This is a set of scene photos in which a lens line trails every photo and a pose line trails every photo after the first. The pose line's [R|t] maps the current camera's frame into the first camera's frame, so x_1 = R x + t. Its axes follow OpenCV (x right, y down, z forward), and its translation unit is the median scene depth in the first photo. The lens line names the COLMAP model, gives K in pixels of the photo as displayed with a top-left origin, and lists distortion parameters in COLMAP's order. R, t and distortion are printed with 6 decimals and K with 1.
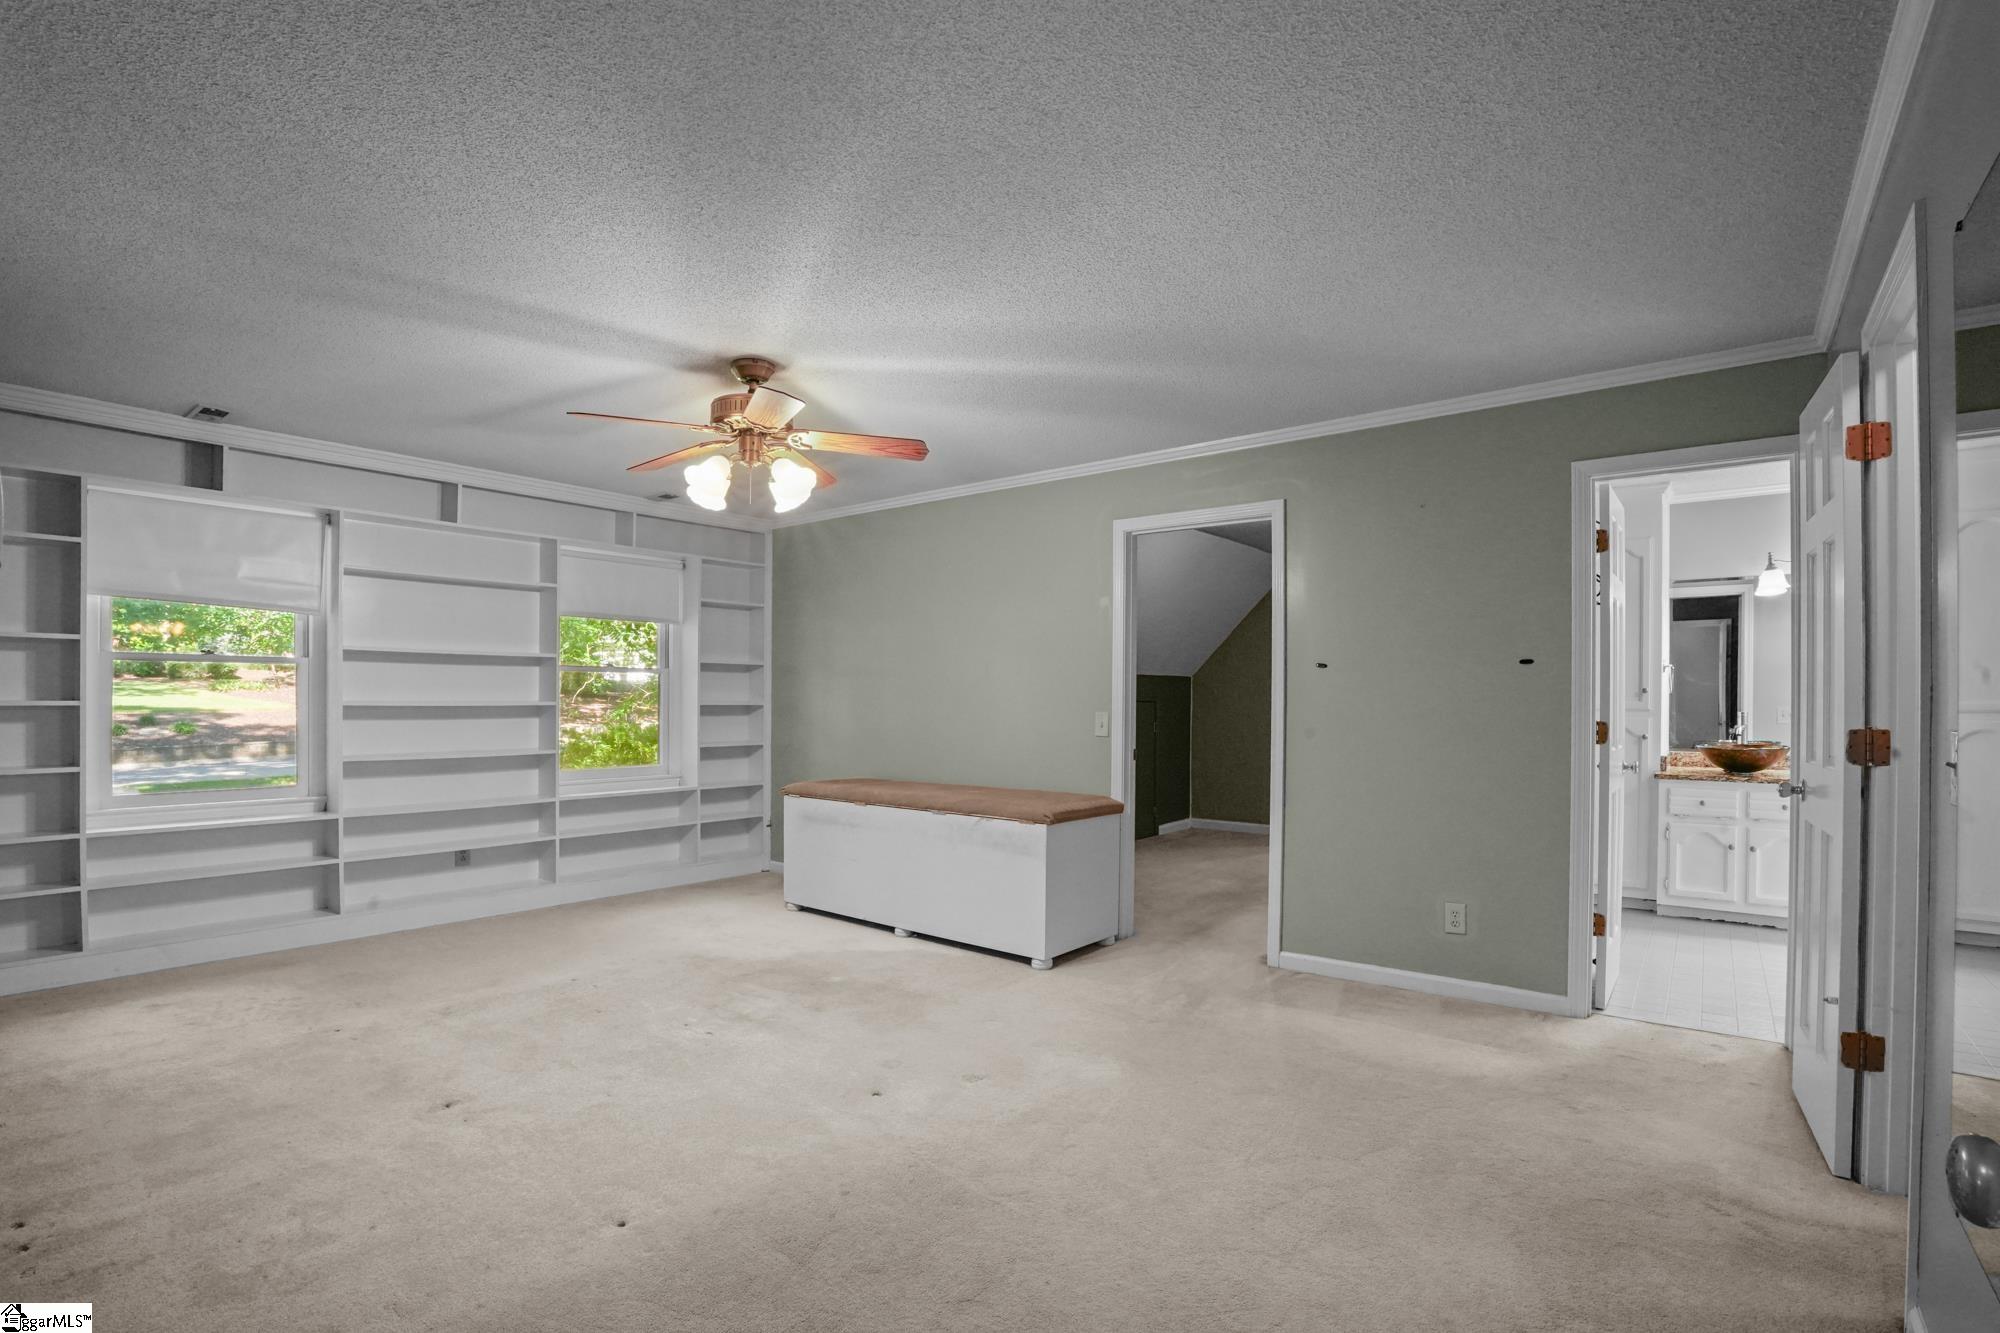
lens RADIAL K [[947.2, 0, 1001.8], [0, 947.2, 699.8], [0, 0, 1]] dist [-0.009487, 0.000079]
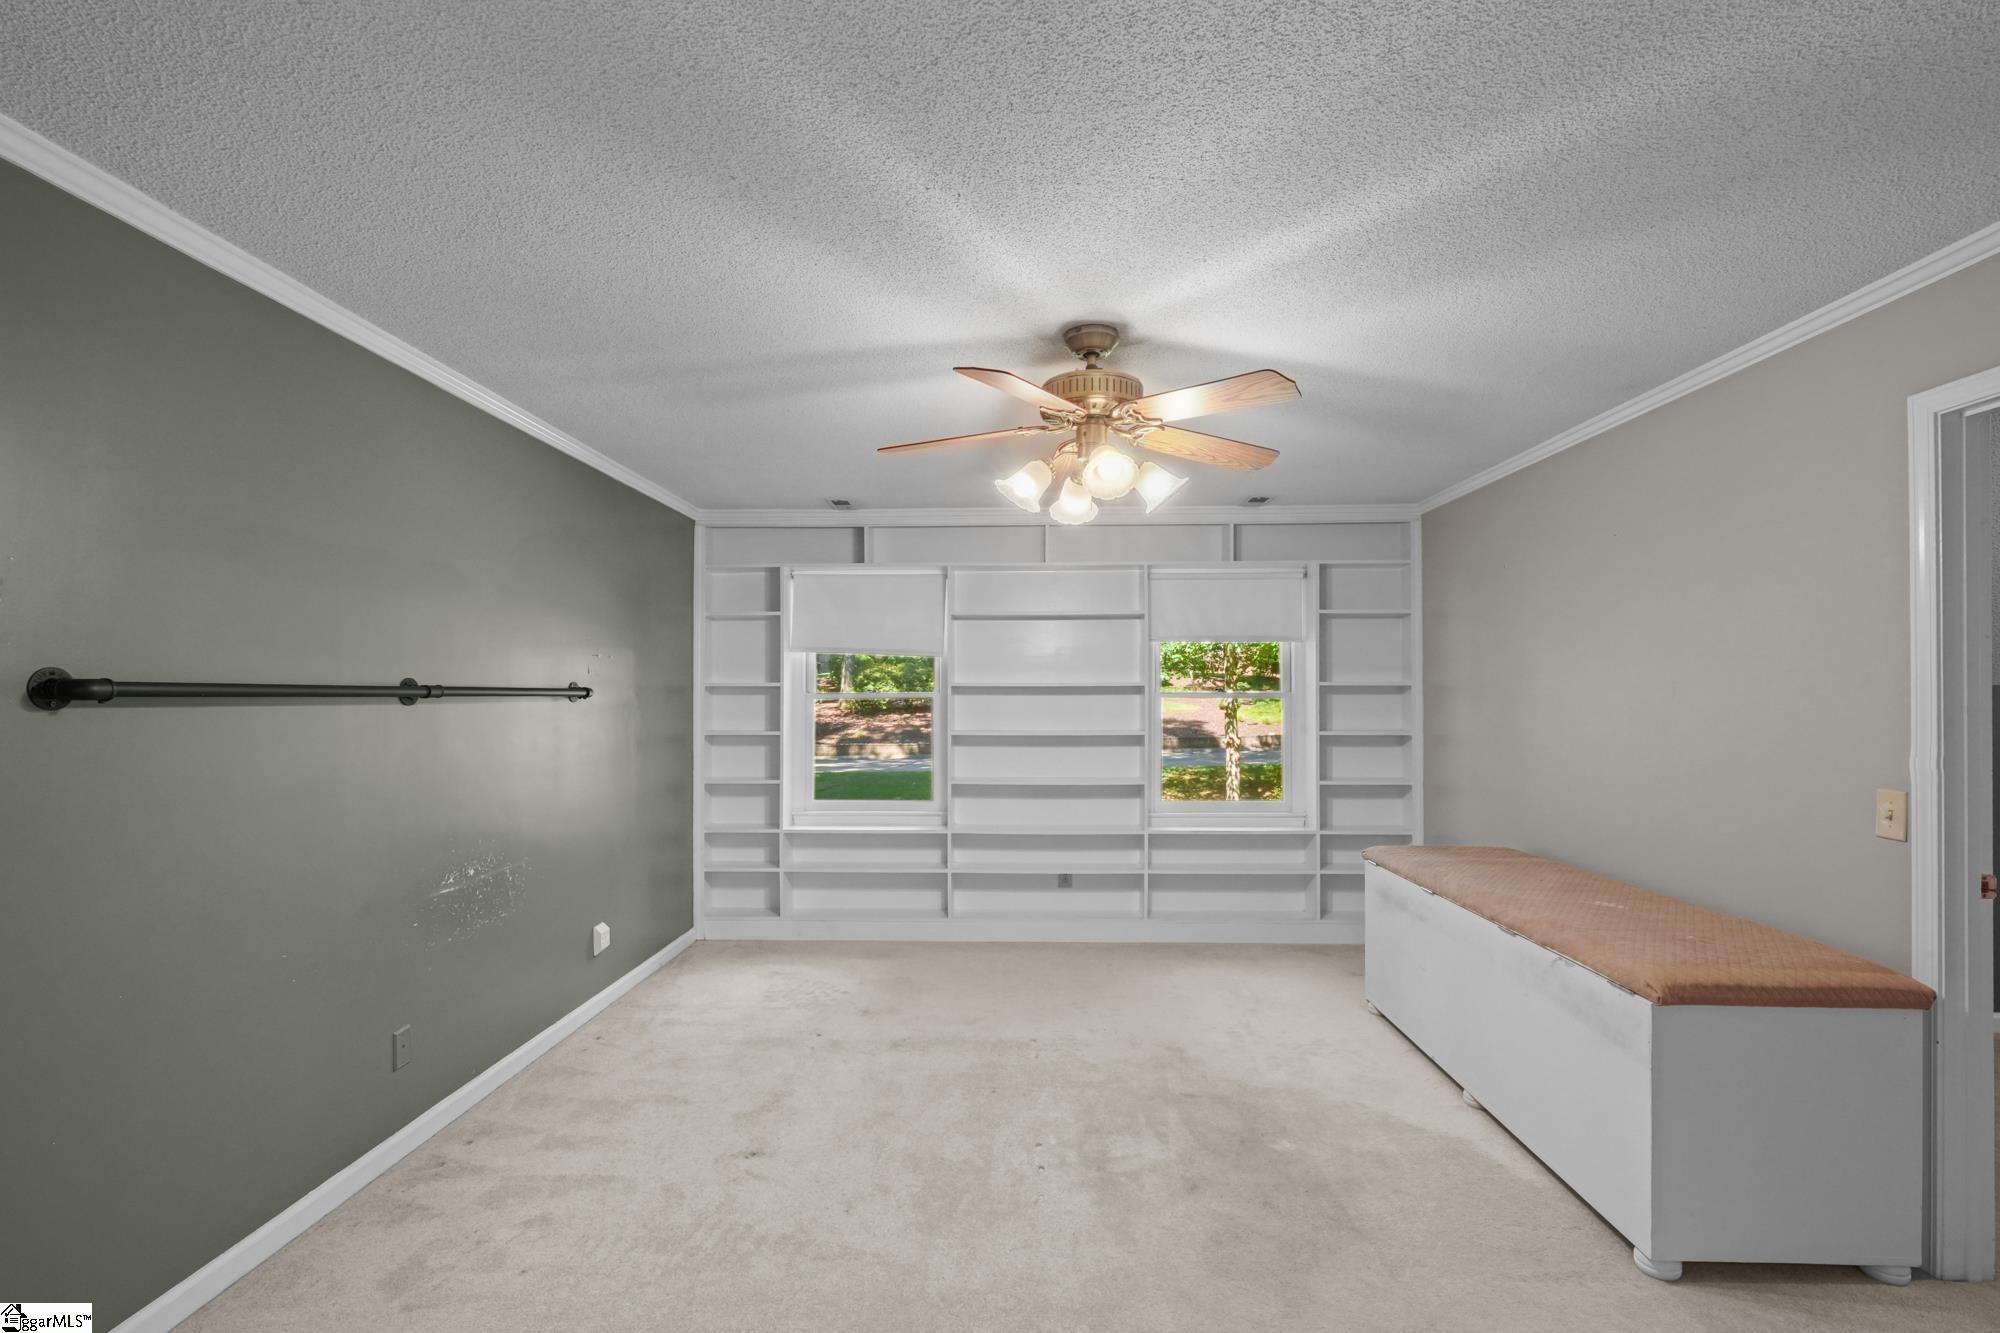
lens RADIAL K [[921.5, 0, 1004.5], [0, 921.5, 684.6], [0, 0, 1]] dist [0.012733, 0.000076]
pose [[0.605671, -0.013395, -0.795603, 0.258347], [0.002175, 0.999882, -0.015178, -0.042533], [0.795712, 0.007463, 0.605629, 0.409877]]
